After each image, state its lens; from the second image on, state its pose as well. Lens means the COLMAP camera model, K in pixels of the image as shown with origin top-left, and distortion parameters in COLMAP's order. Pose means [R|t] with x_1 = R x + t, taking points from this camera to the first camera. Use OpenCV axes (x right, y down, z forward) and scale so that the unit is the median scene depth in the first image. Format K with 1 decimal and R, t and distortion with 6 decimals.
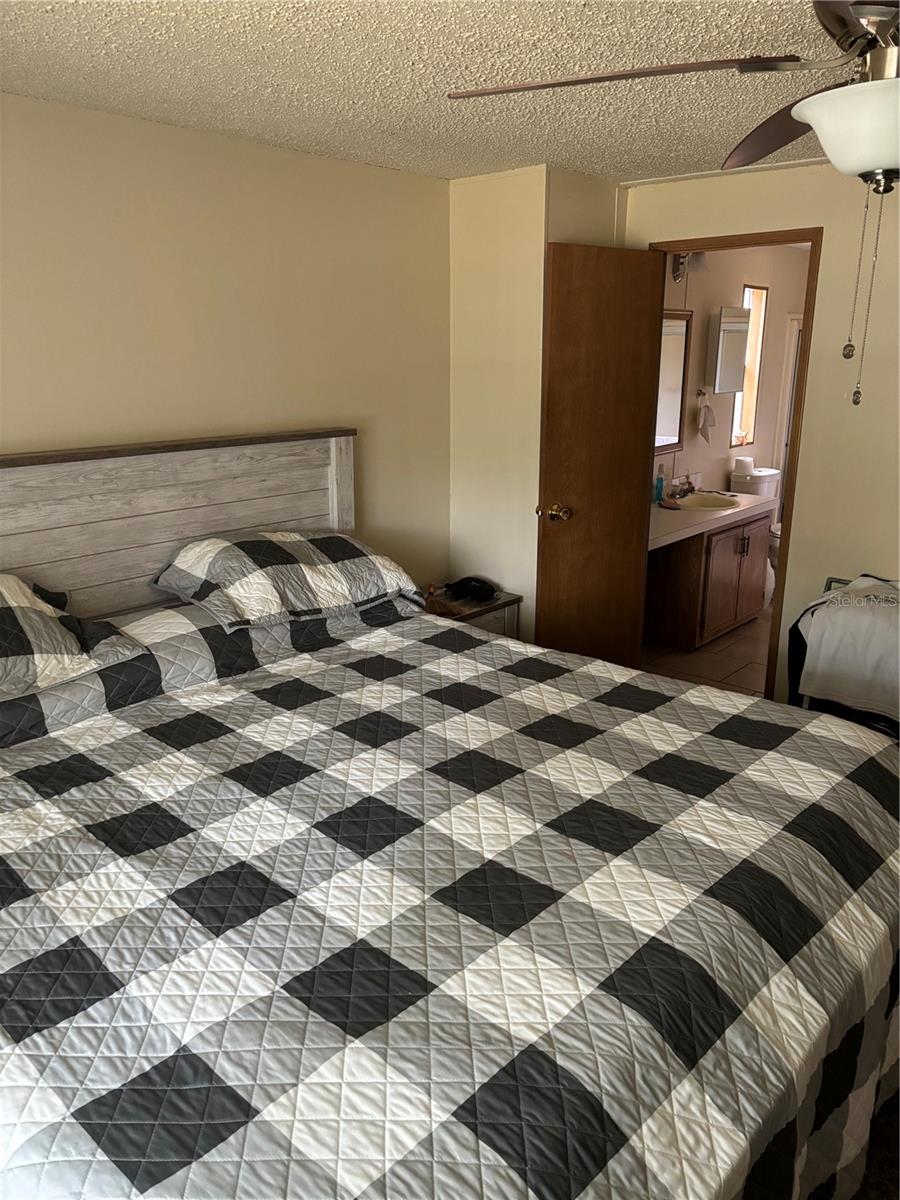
lens RADIAL K [[900.8, 0, 446.9], [0, 900.8, 598.5], [0, 0, 1]] dist [0.014530, 0.001890]
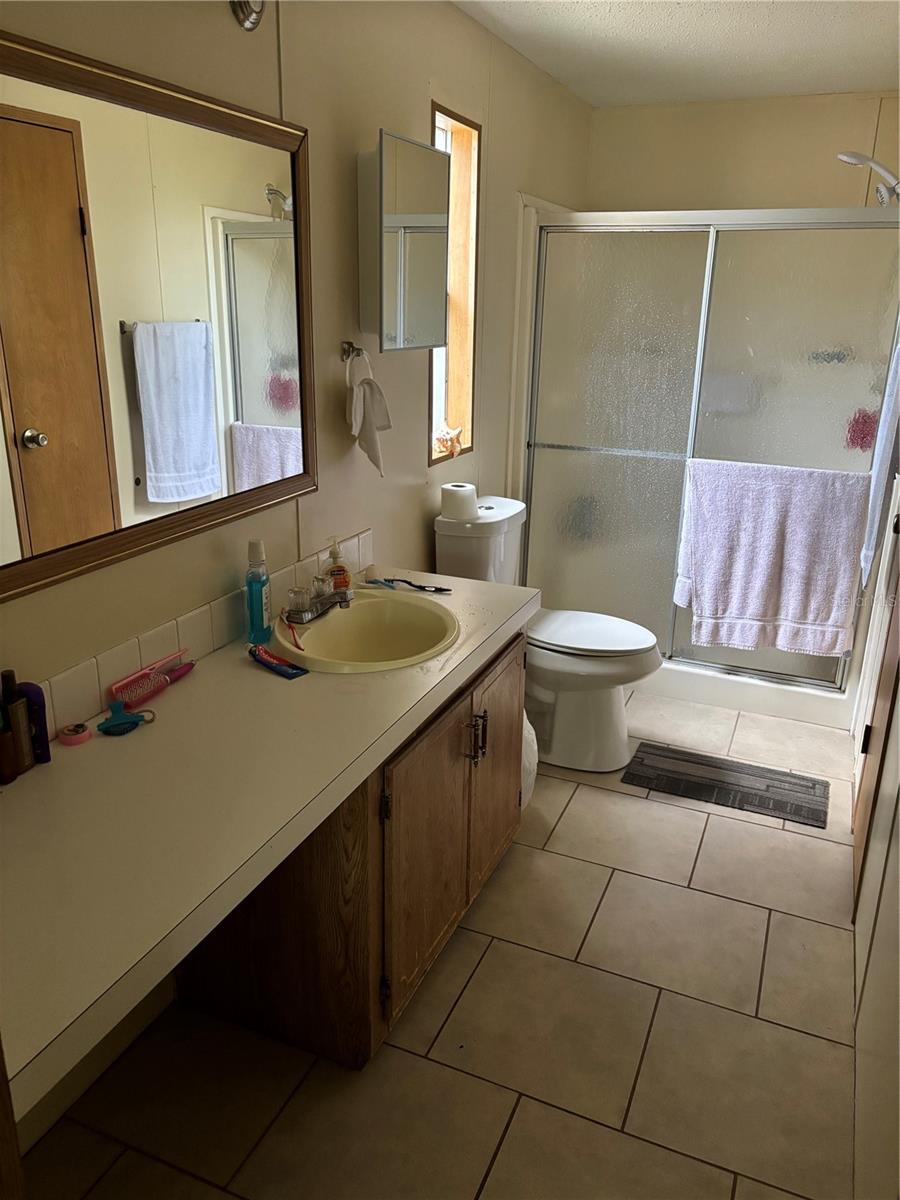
lens RADIAL K [[900.8, 0, 450.4], [0, 900.8, 600.0], [0, 0, 1]] dist [0.014530, 0.001890]
pose [[0.950751, -0.081497, 0.299049, 0.202322], [0.067456, 0.996093, 0.056998, -0.140724], [-0.302525, -0.034018, 0.952534, 0.620648]]
